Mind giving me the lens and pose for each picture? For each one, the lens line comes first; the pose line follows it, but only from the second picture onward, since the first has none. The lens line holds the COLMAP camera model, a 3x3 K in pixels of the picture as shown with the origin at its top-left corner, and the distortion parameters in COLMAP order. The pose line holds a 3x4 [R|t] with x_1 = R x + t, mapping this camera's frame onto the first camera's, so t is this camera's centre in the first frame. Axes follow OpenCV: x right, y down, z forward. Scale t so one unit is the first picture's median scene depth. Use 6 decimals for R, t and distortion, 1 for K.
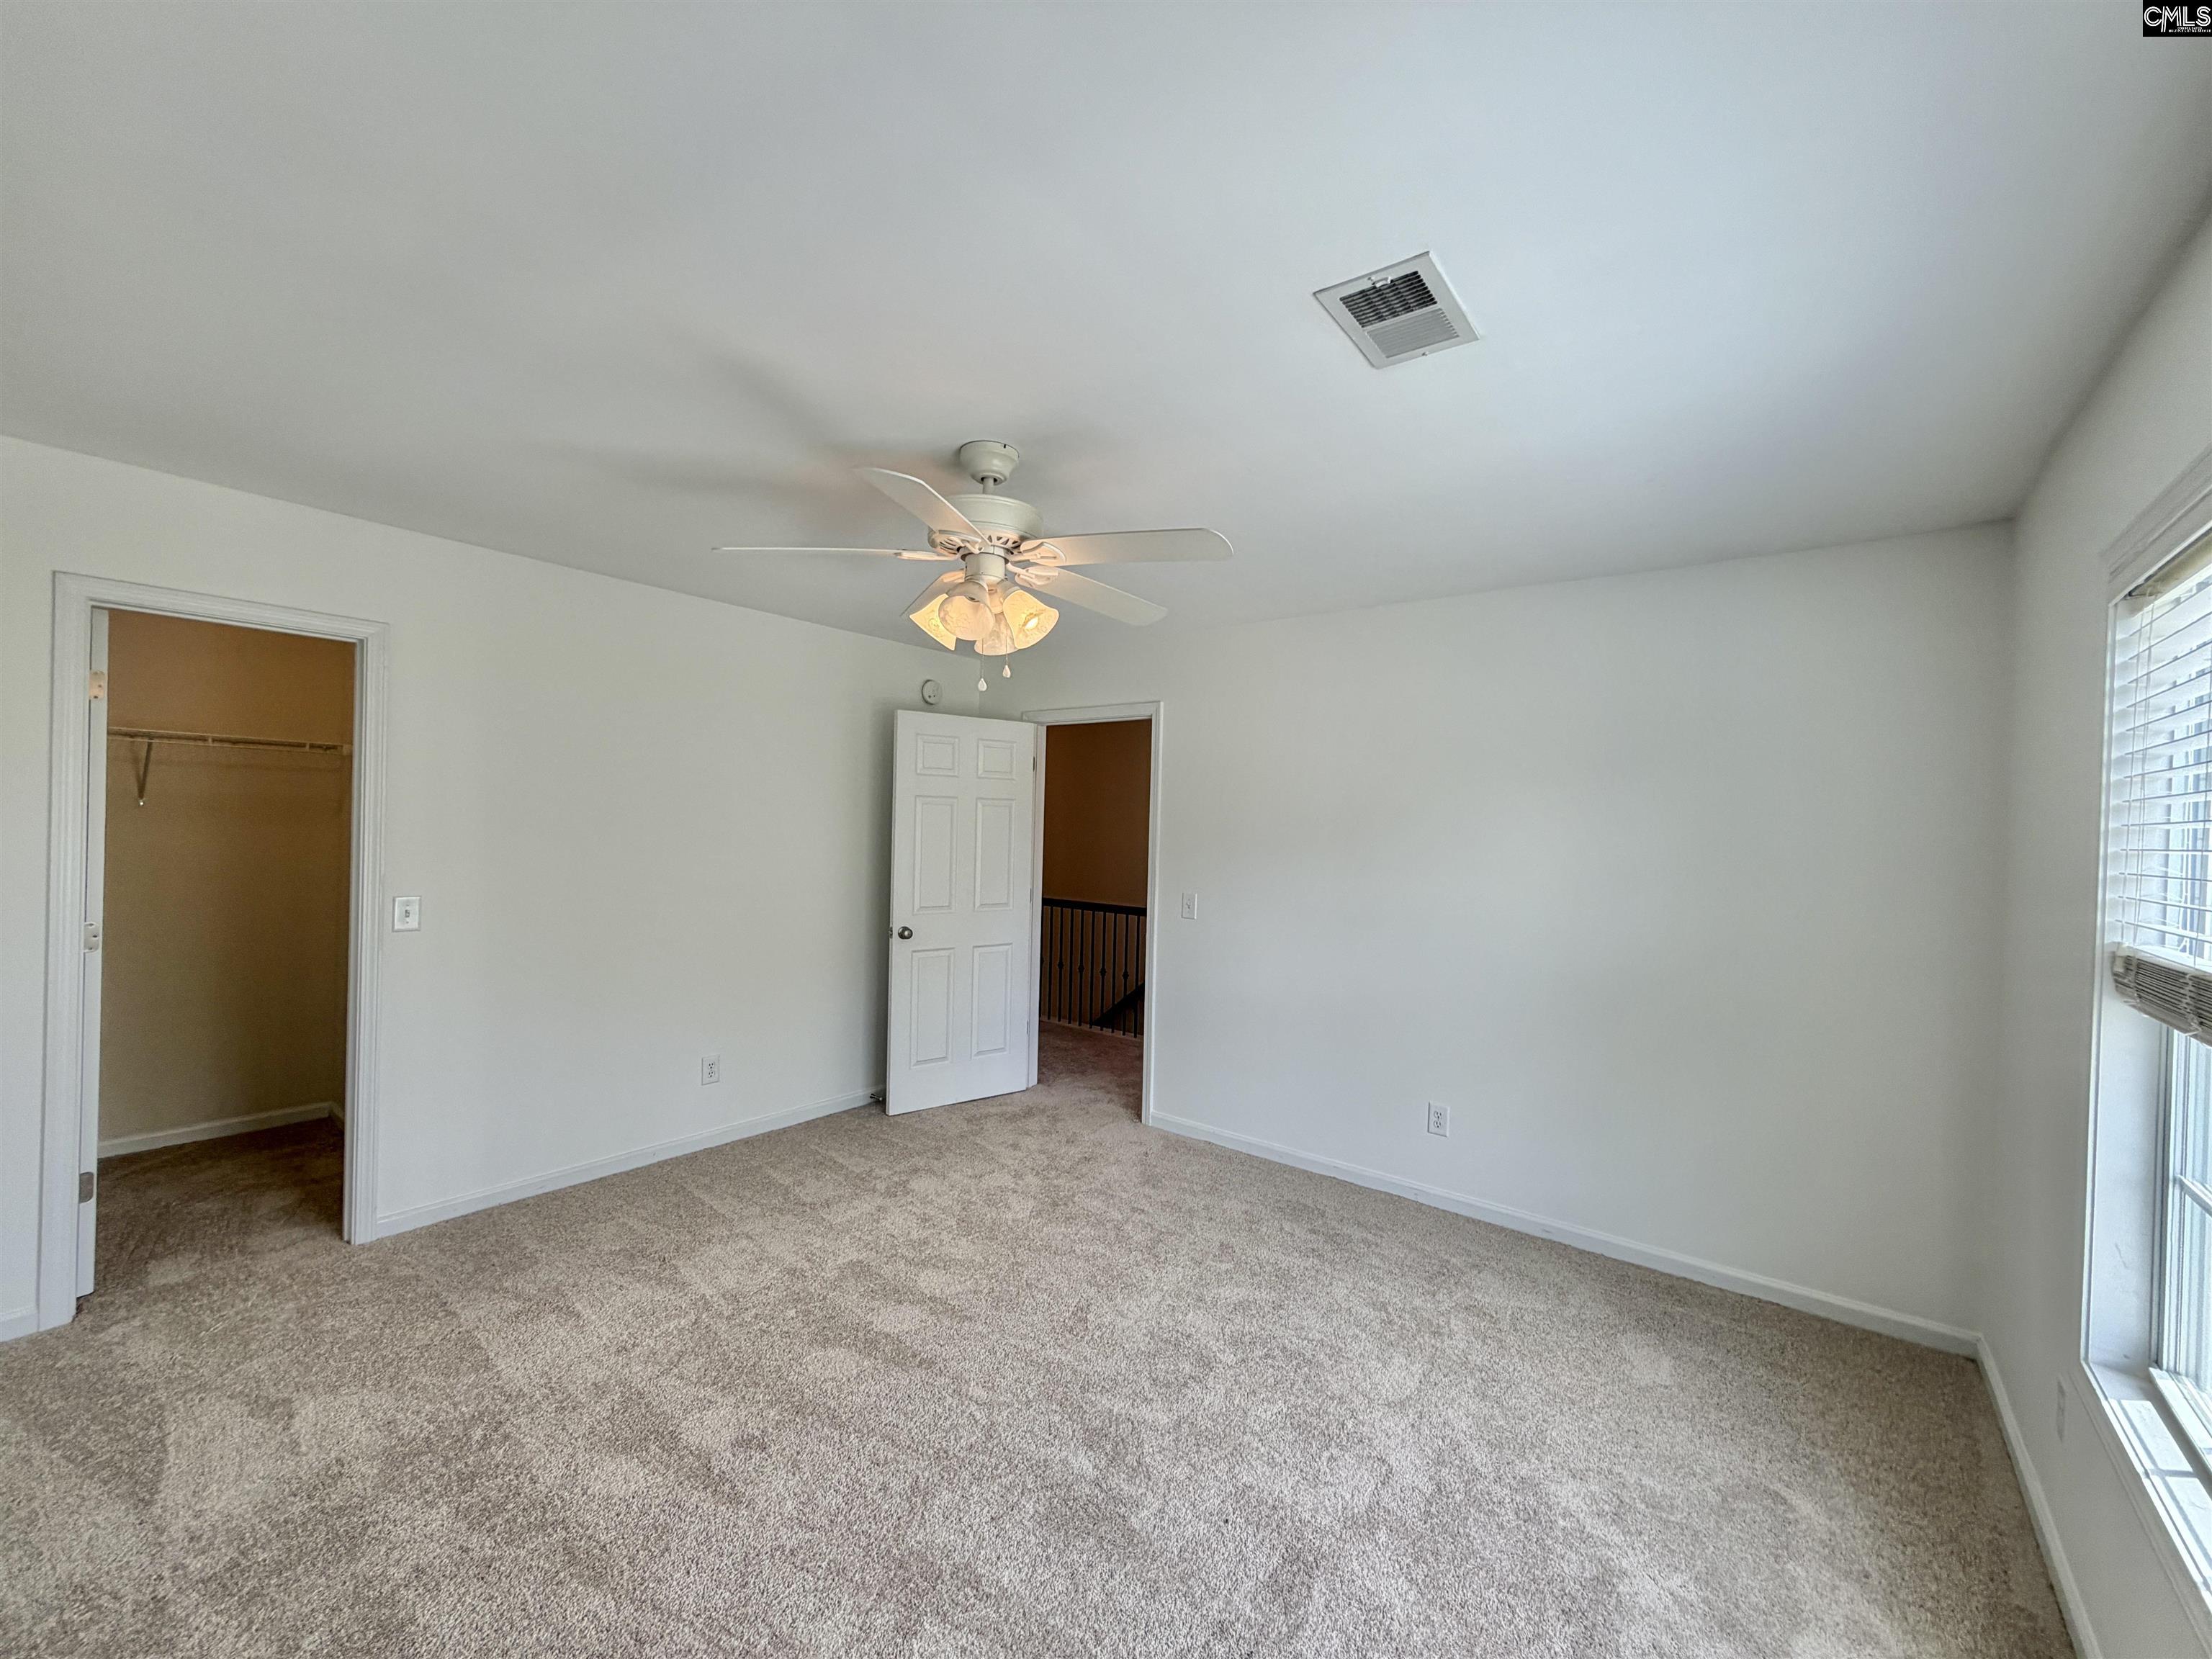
lens RADIAL K [[884.6, 0, 1105.6], [0, 884.6, 833.9], [0, 0, 1]] dist [-0.000171, -0.000071]
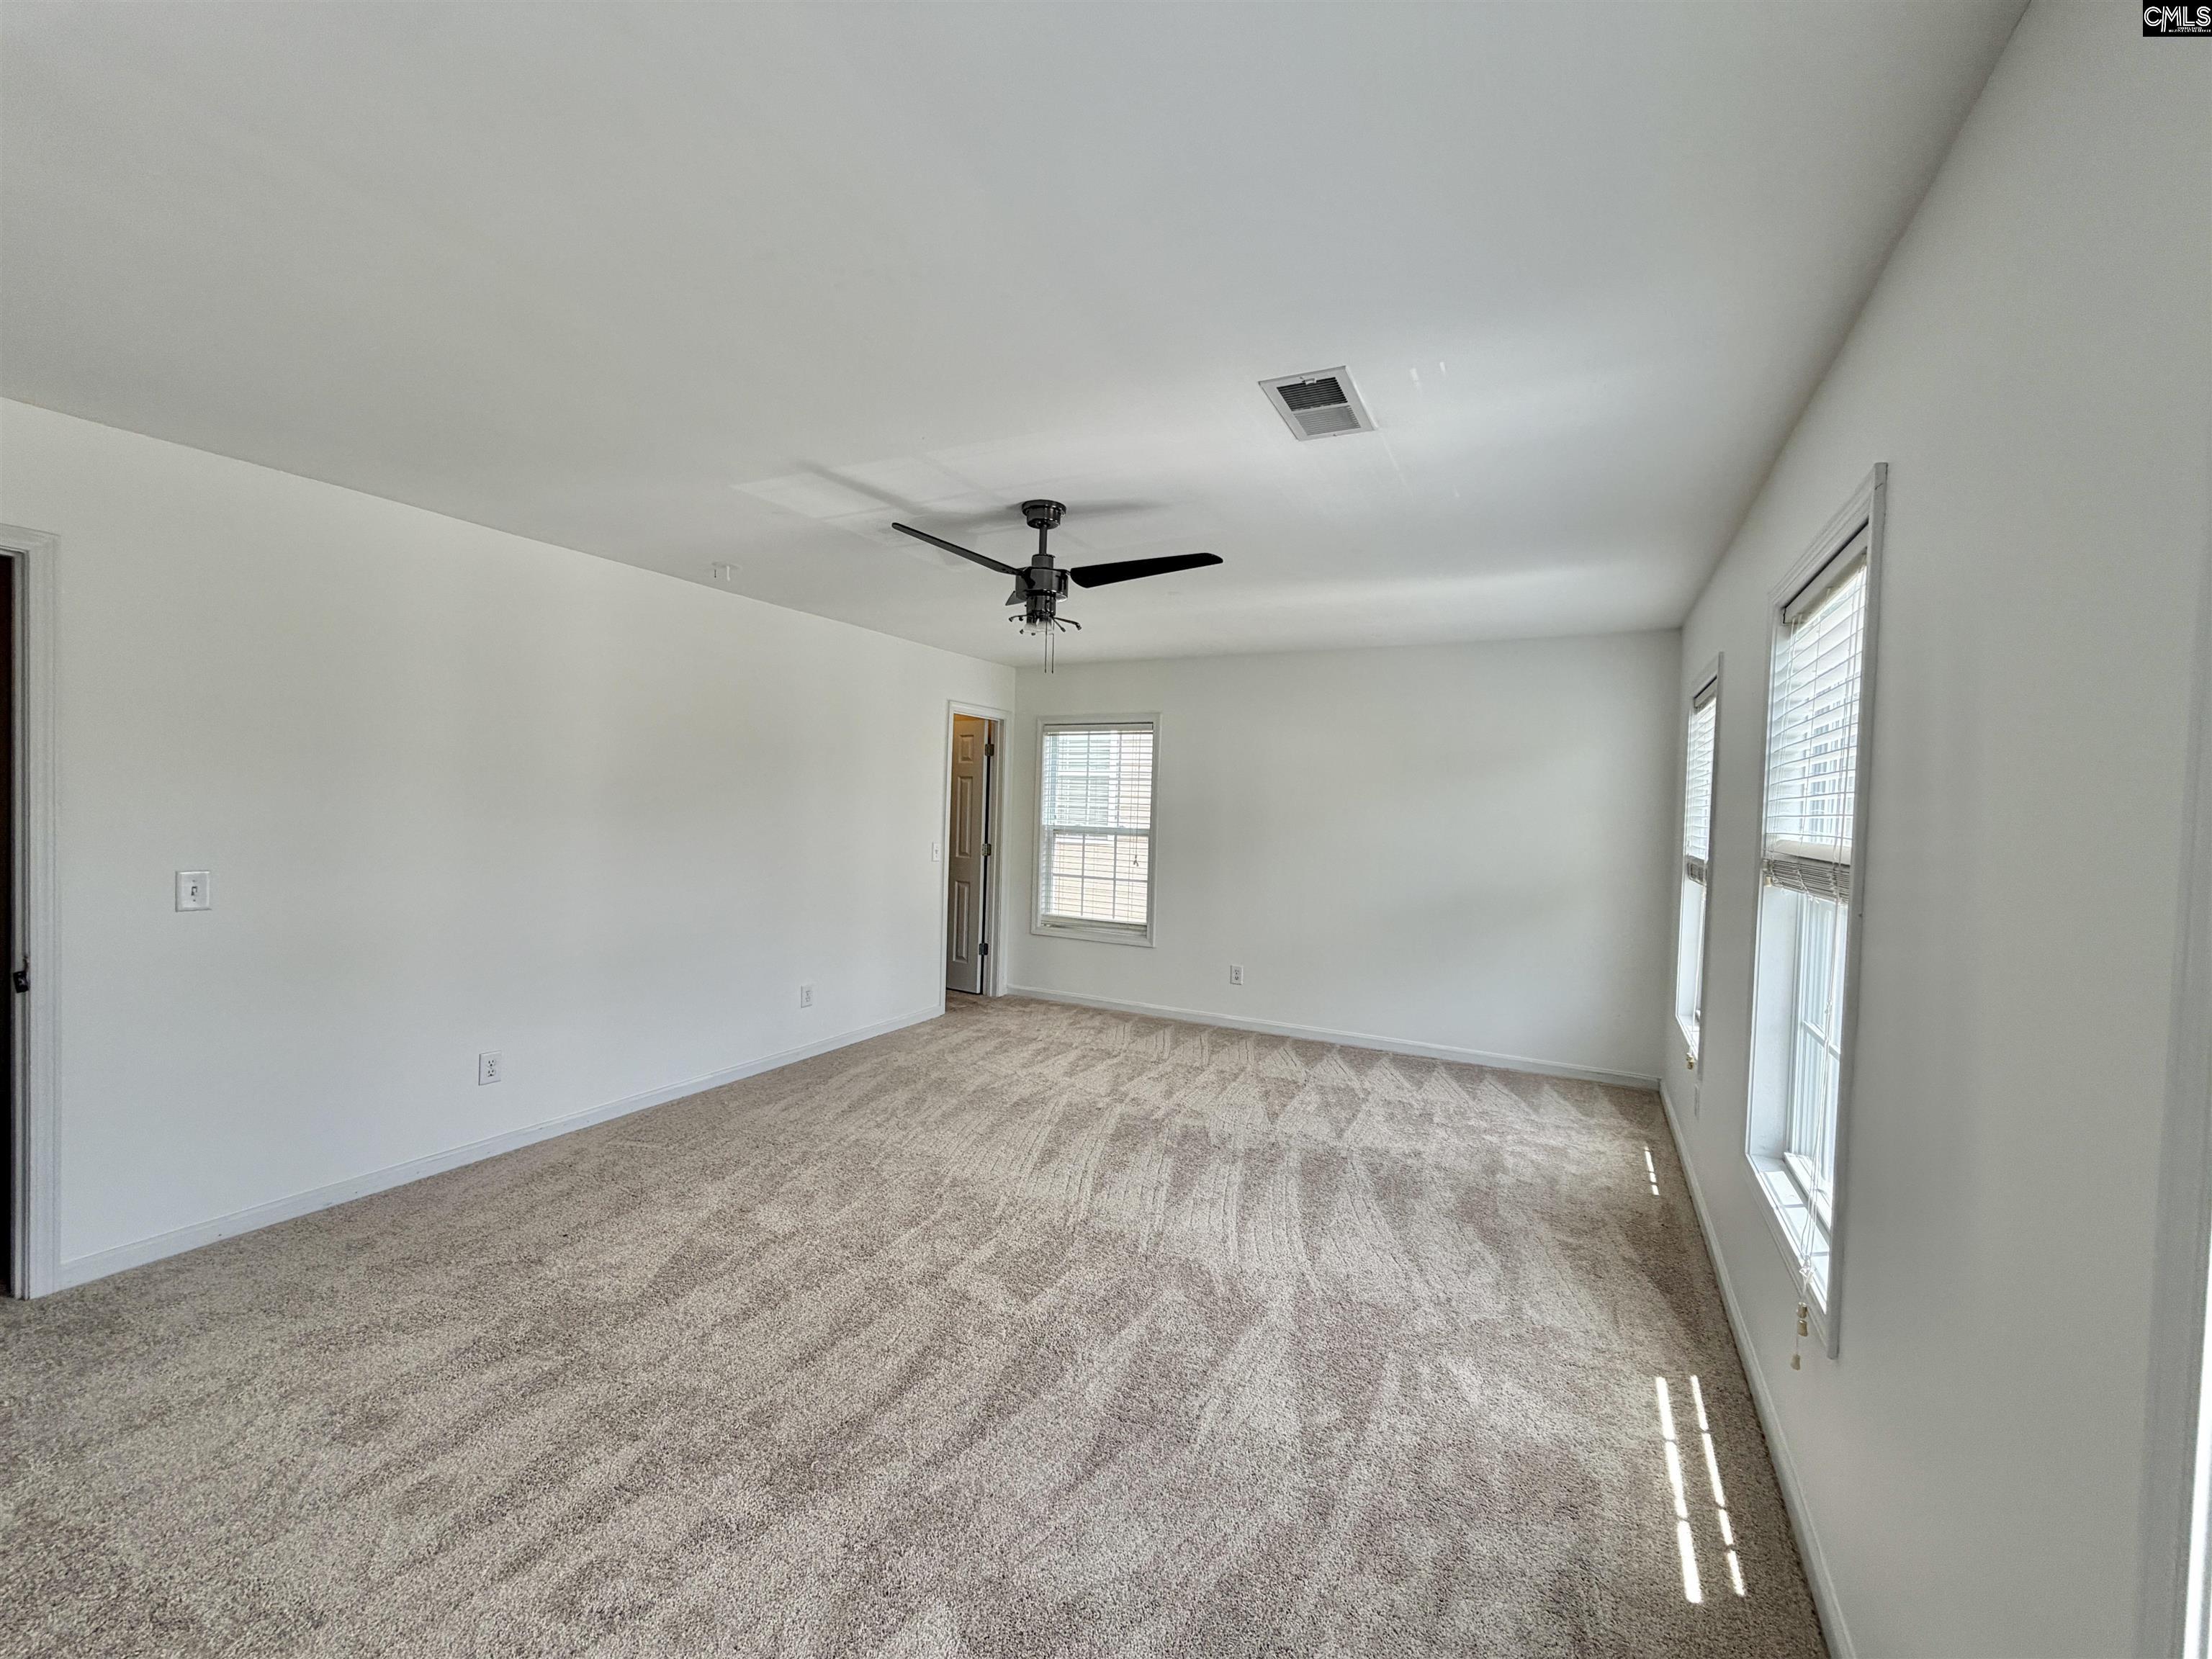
lens RADIAL K [[888.7, 0, 1100.6], [0, 888.7, 831.5], [0, 0, 1]] dist [0.001653, 0.000316]
pose [[0.983236, -0.014389, 0.181768, -0.239329], [0.008323, 0.999384, 0.034089, 0.008733], [-0.182147, -0.032004, 0.982750, -0.273743]]
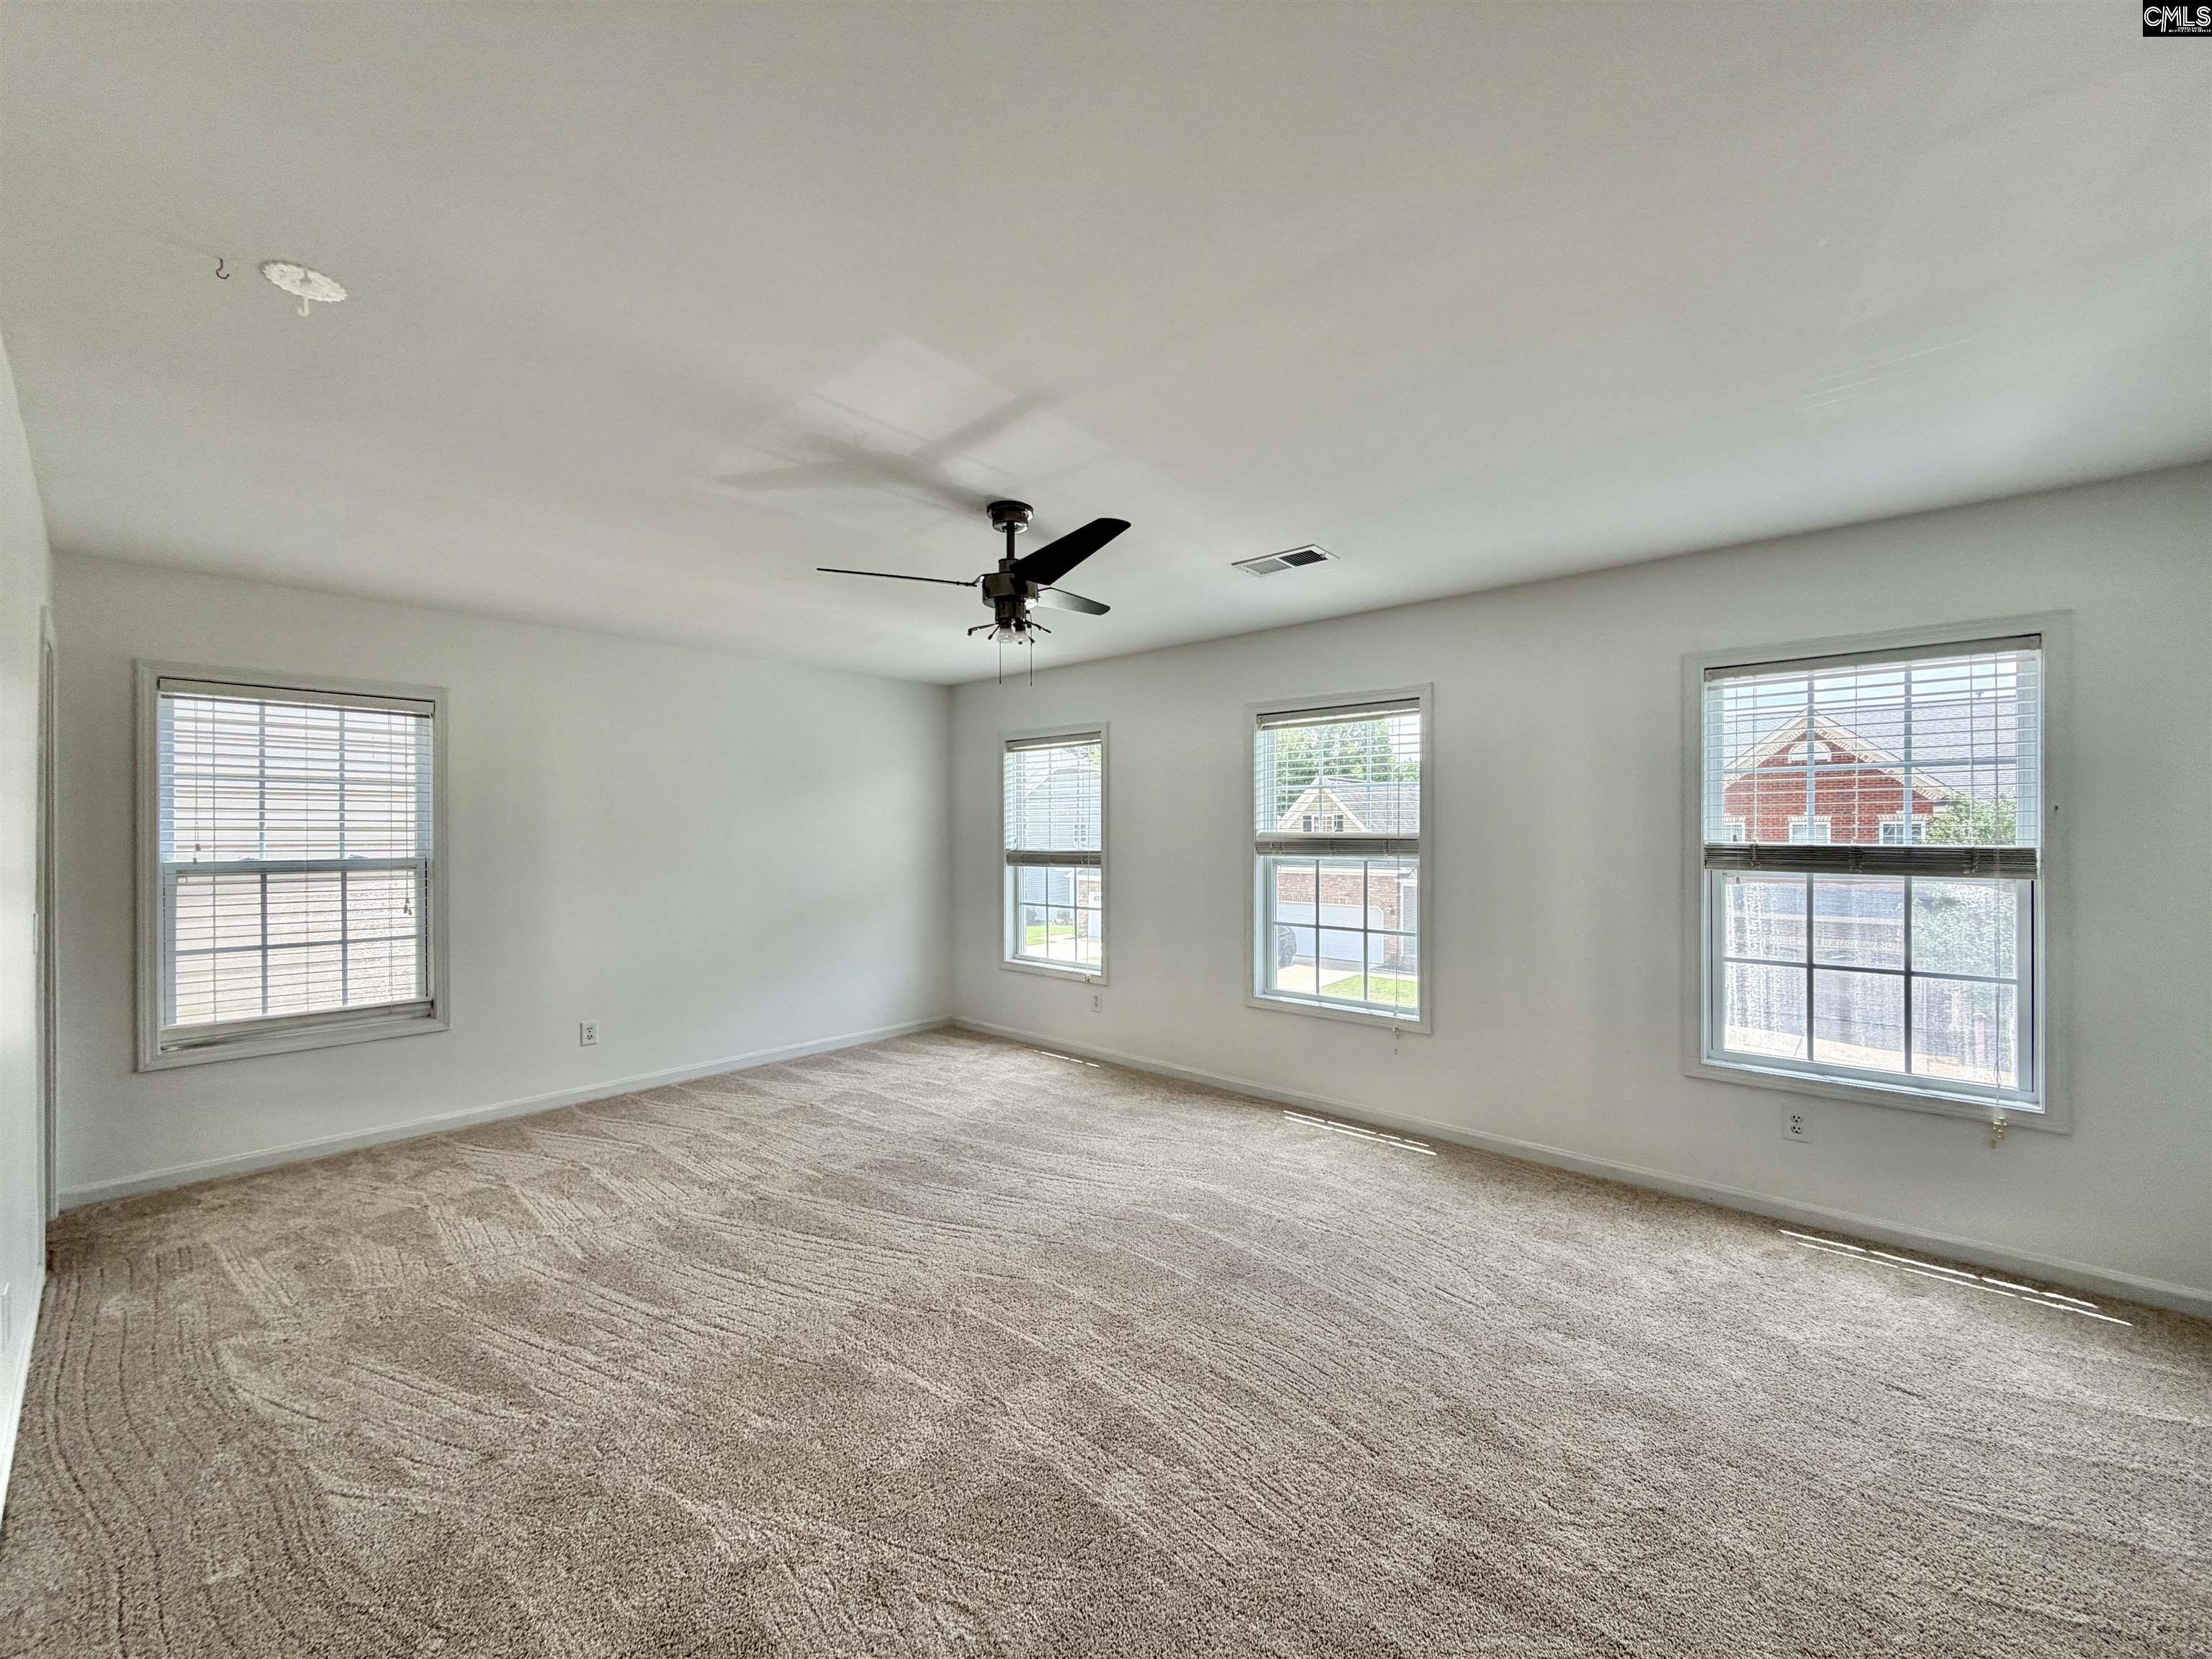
lens RADIAL K [[888.7, 0, 1100.6], [0, 888.7, 831.5], [0, 0, 1]] dist [0.001653, 0.000316]
pose [[0.055115, -0.036497, 0.997813, -2.023672], [0.004779, 0.999330, 0.036288, -0.036830], [-0.998469, 0.002768, 0.055252, 1.566674]]
